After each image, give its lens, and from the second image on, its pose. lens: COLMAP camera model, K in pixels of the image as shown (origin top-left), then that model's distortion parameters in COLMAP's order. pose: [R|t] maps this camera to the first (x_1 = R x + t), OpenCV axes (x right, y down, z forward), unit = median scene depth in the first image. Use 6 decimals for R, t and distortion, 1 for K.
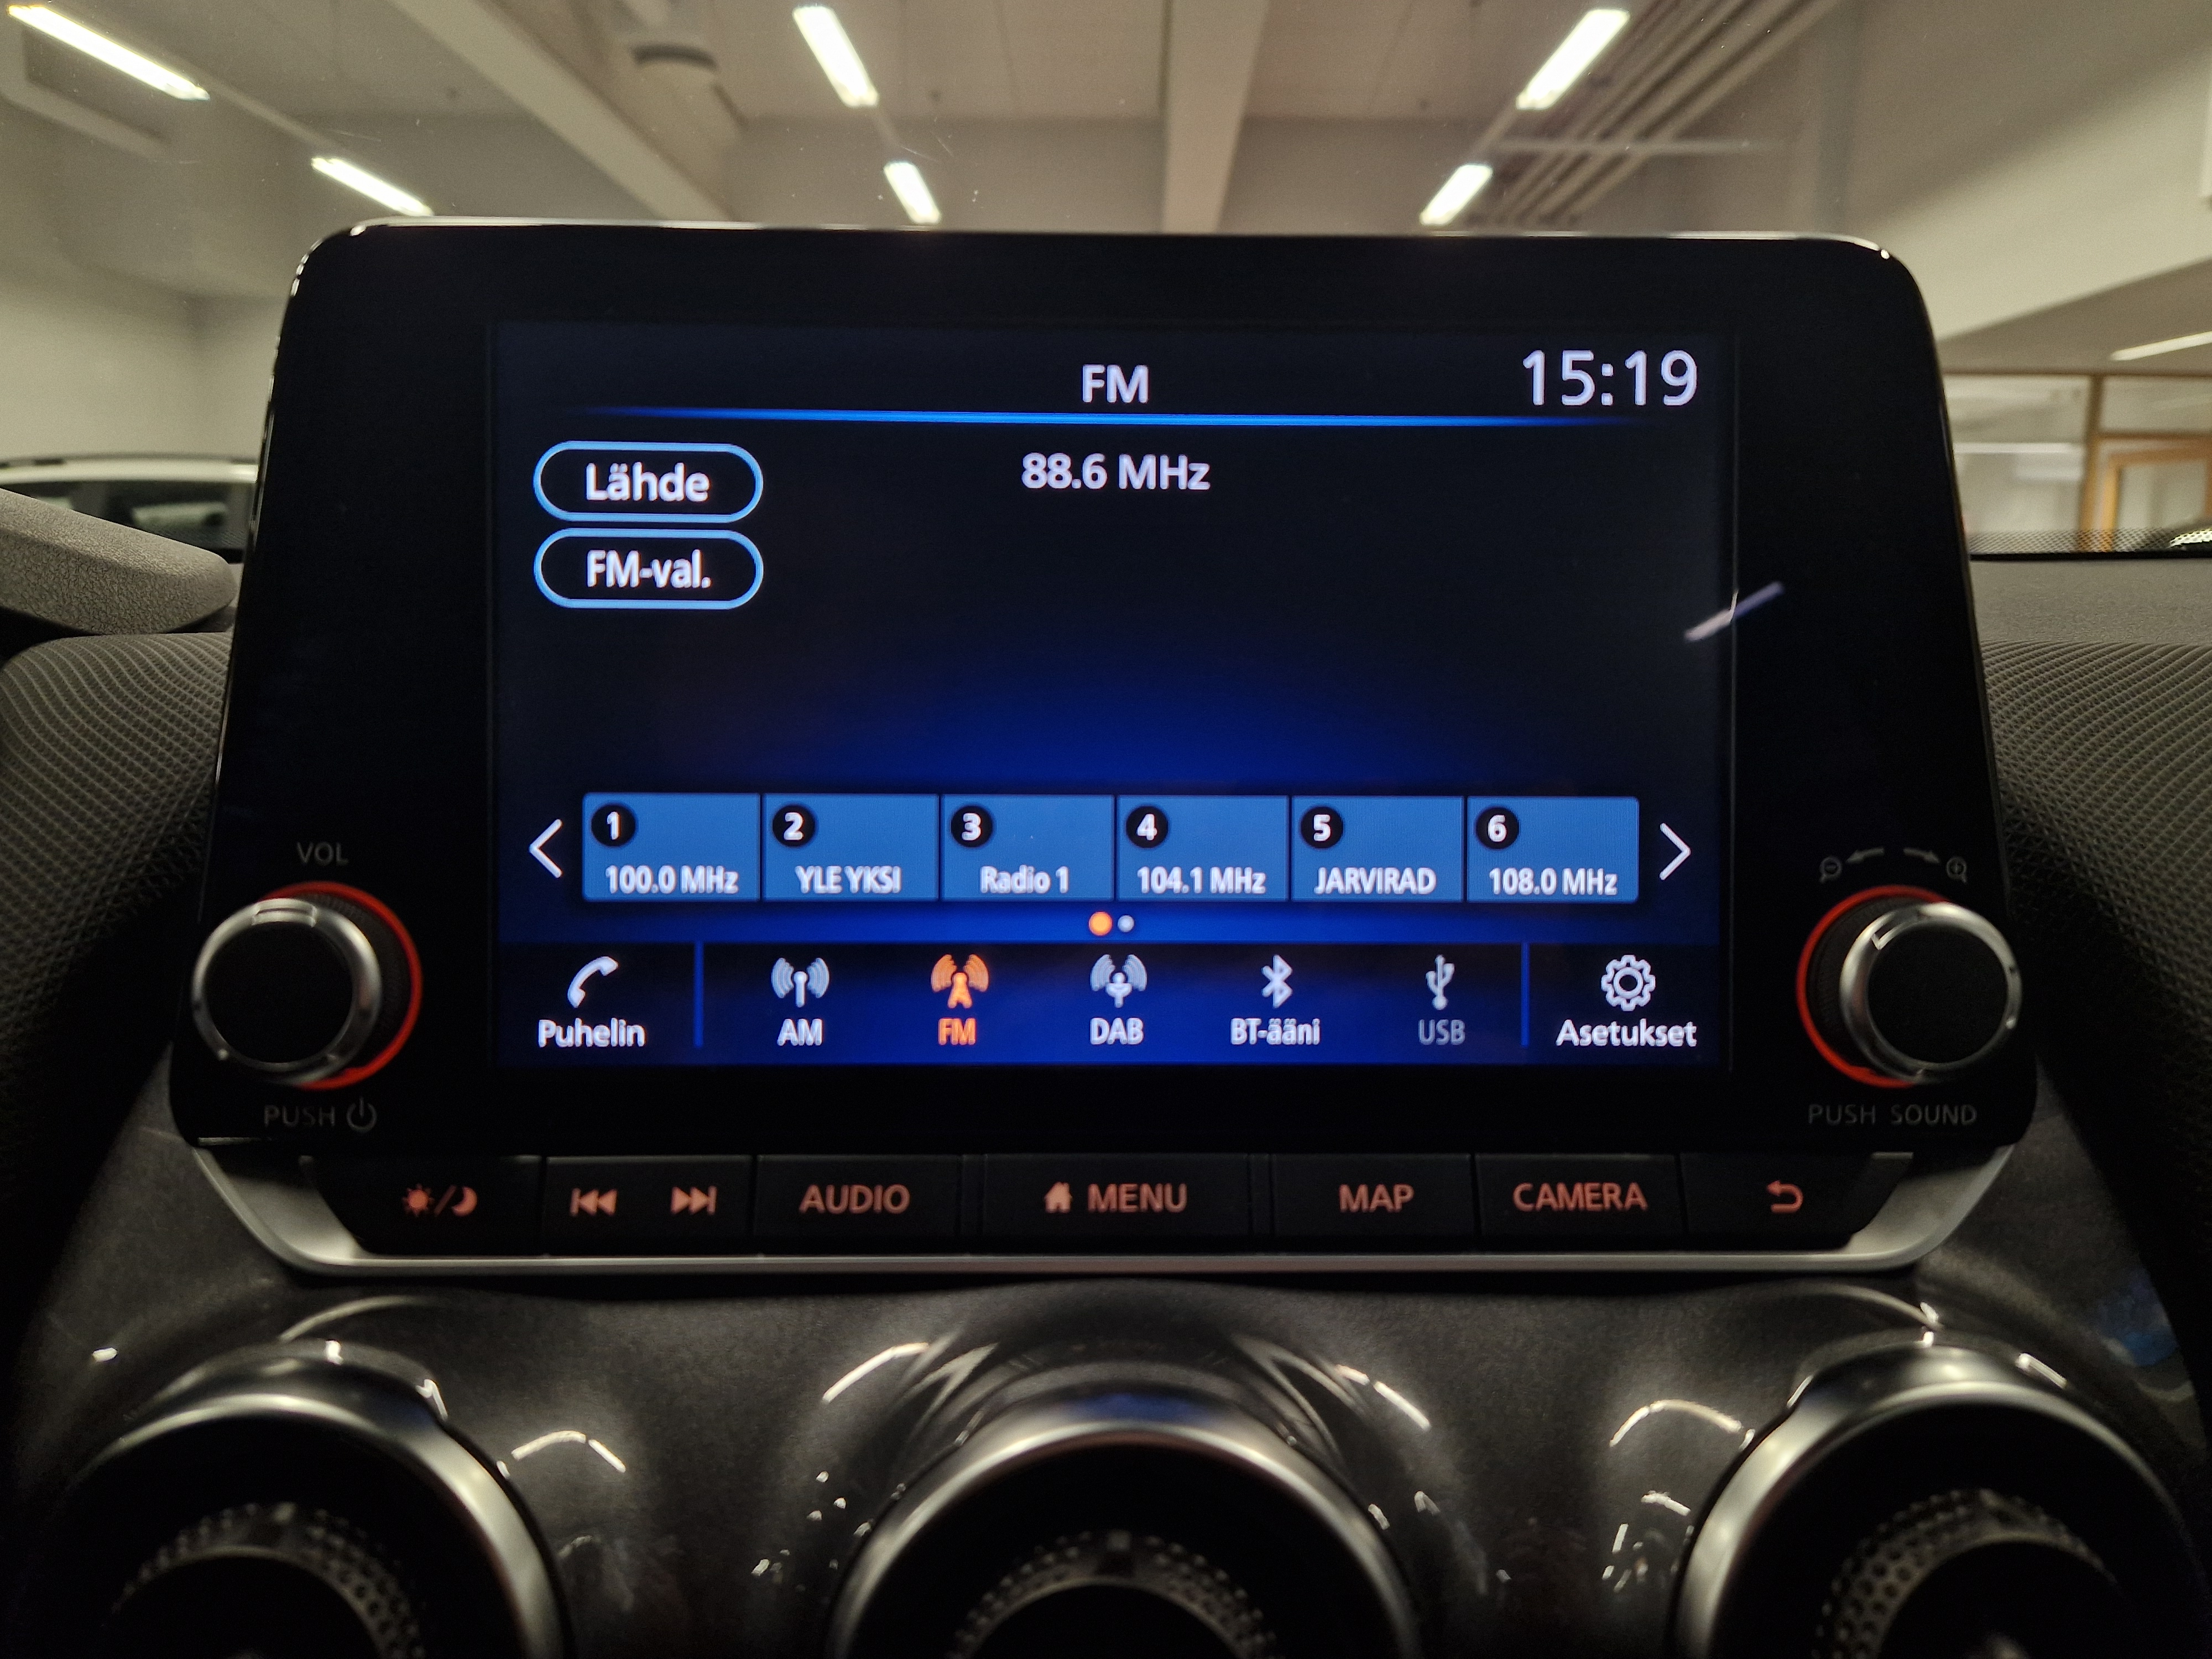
lens RADIAL K [[1494.0, 0, 1106.0], [0, 1494.0, 829.5], [0, 0, 1]] dist [0.064295, -0.054075]
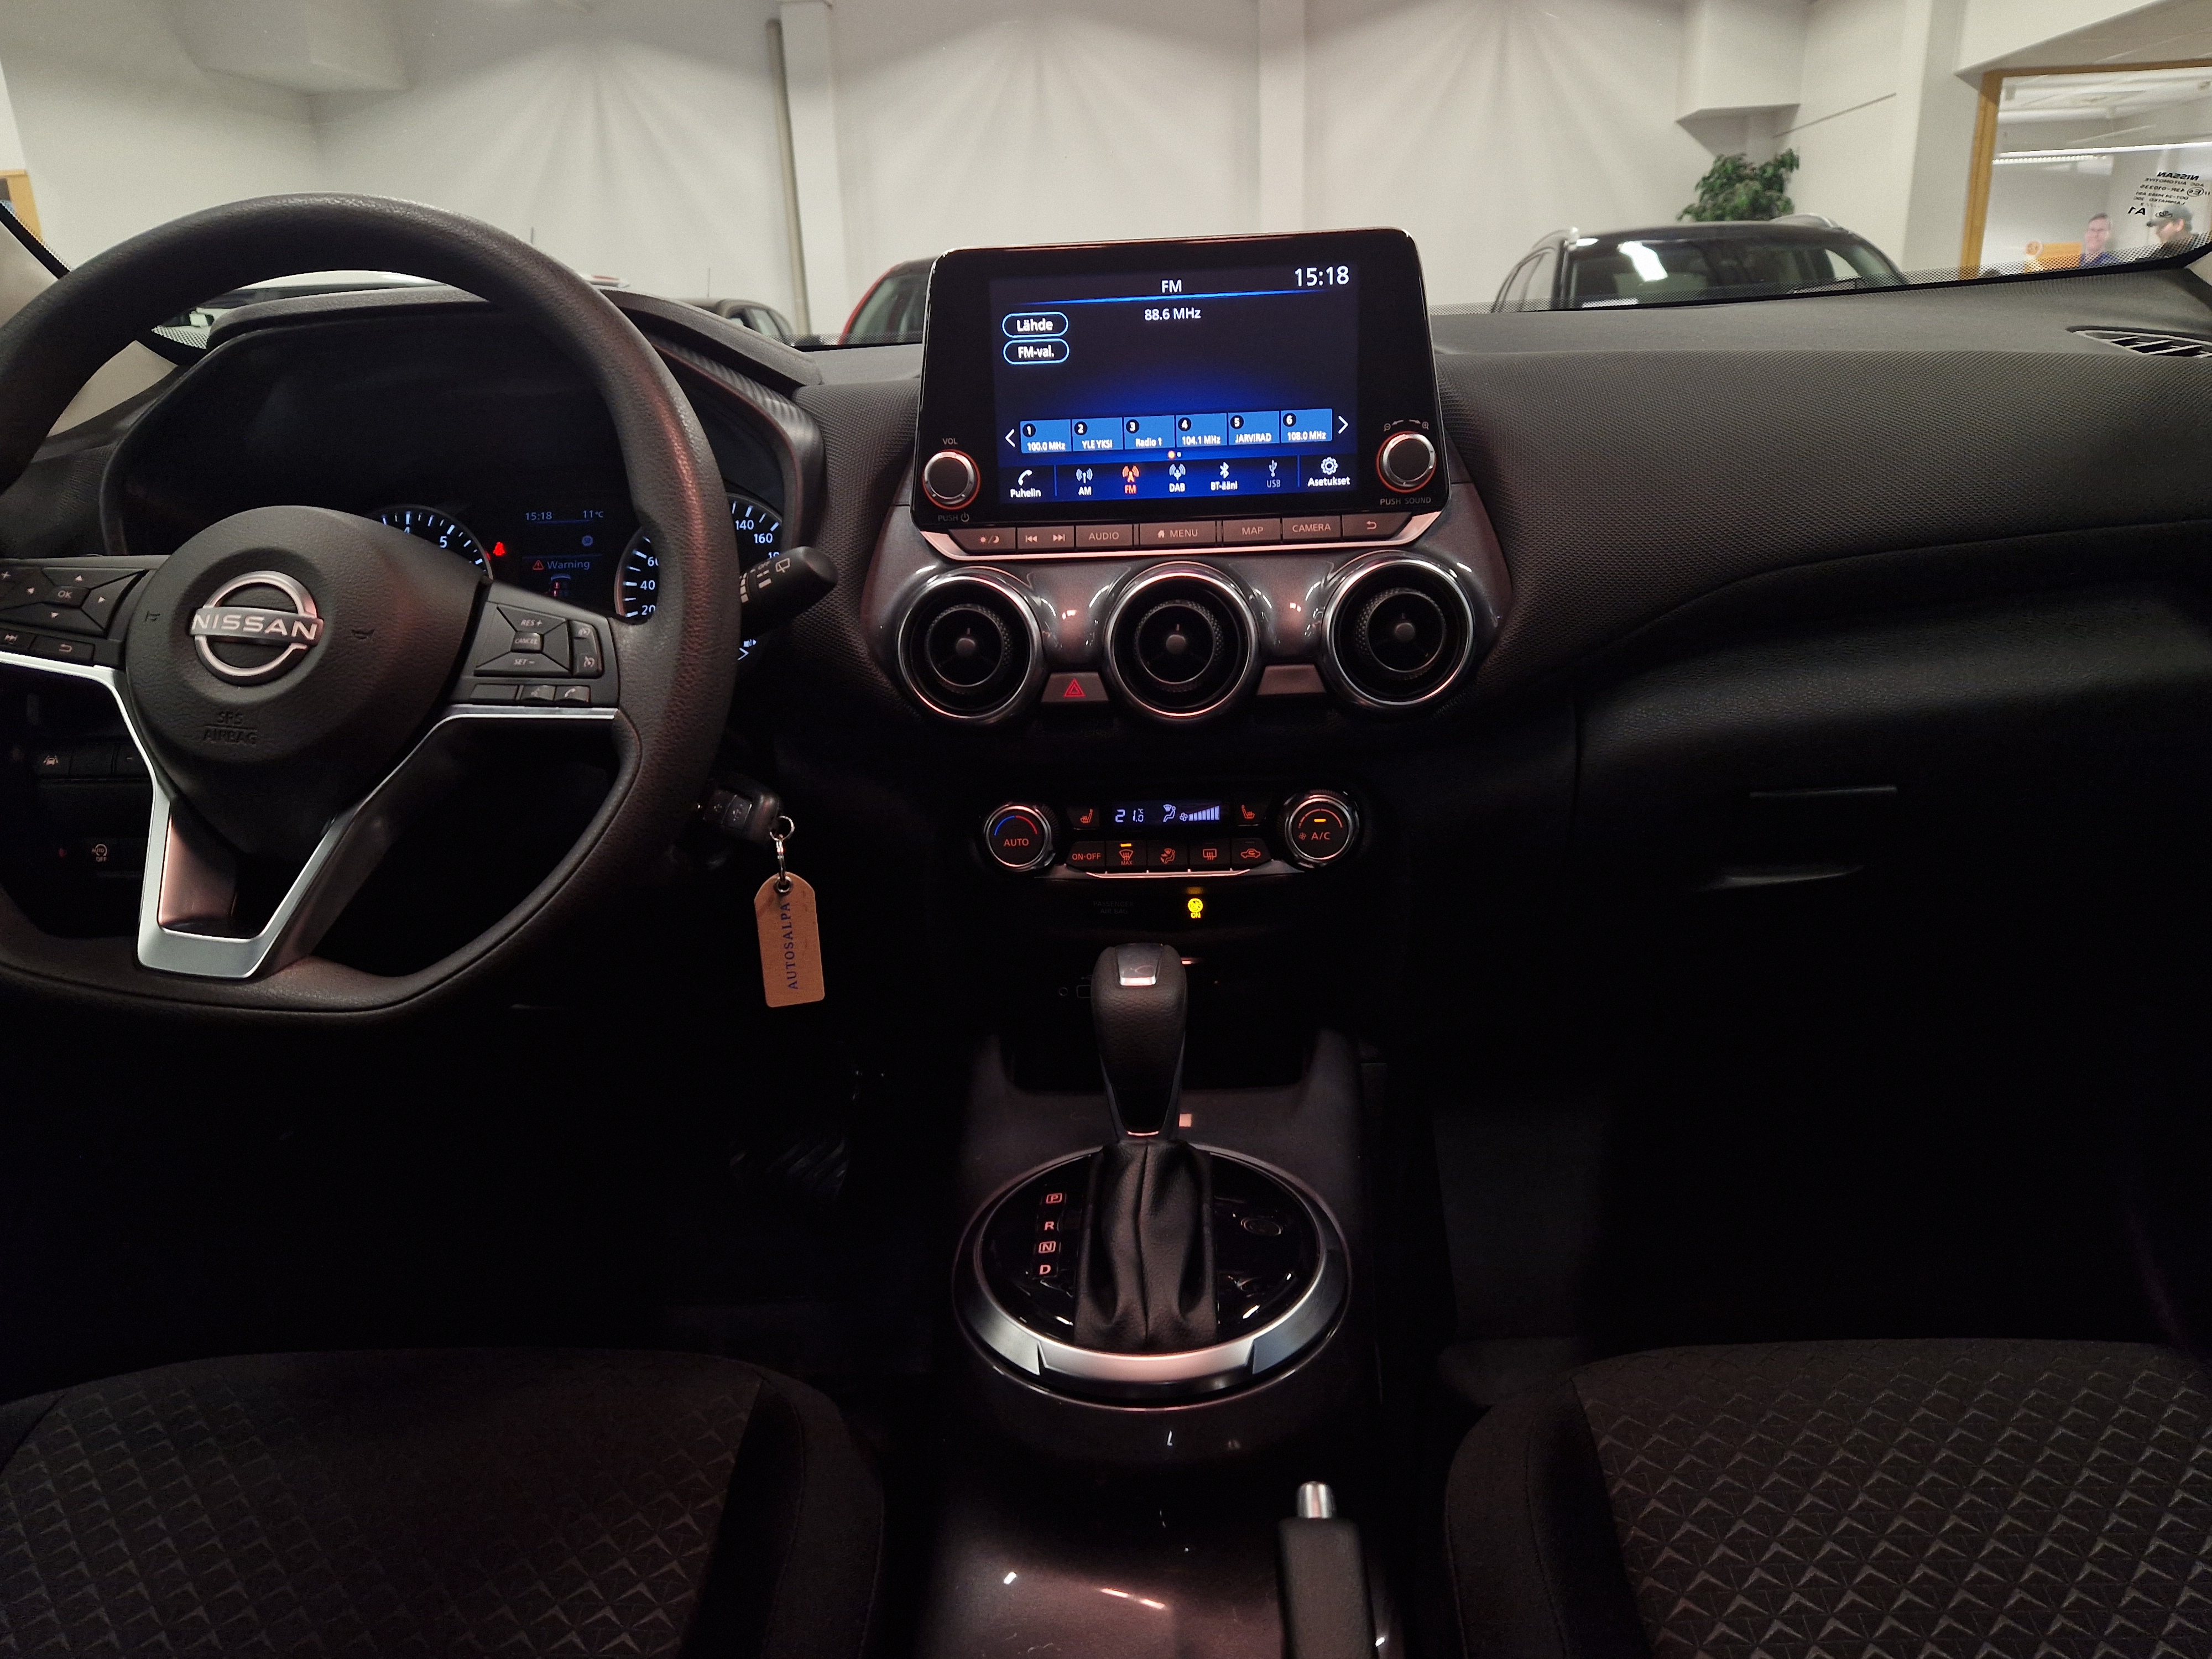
lens RADIAL K [[1543.7, 0, 1103.4], [0, 1543.7, 848.8], [0, 0, 1]] dist [0.091393, -0.051231]
pose [[0.996966, -0.024887, -0.073751, 0.080503], [0.035360, 0.988903, 0.144296, 0.436153], [0.069342, -0.146466, 0.986782, -2.633231]]
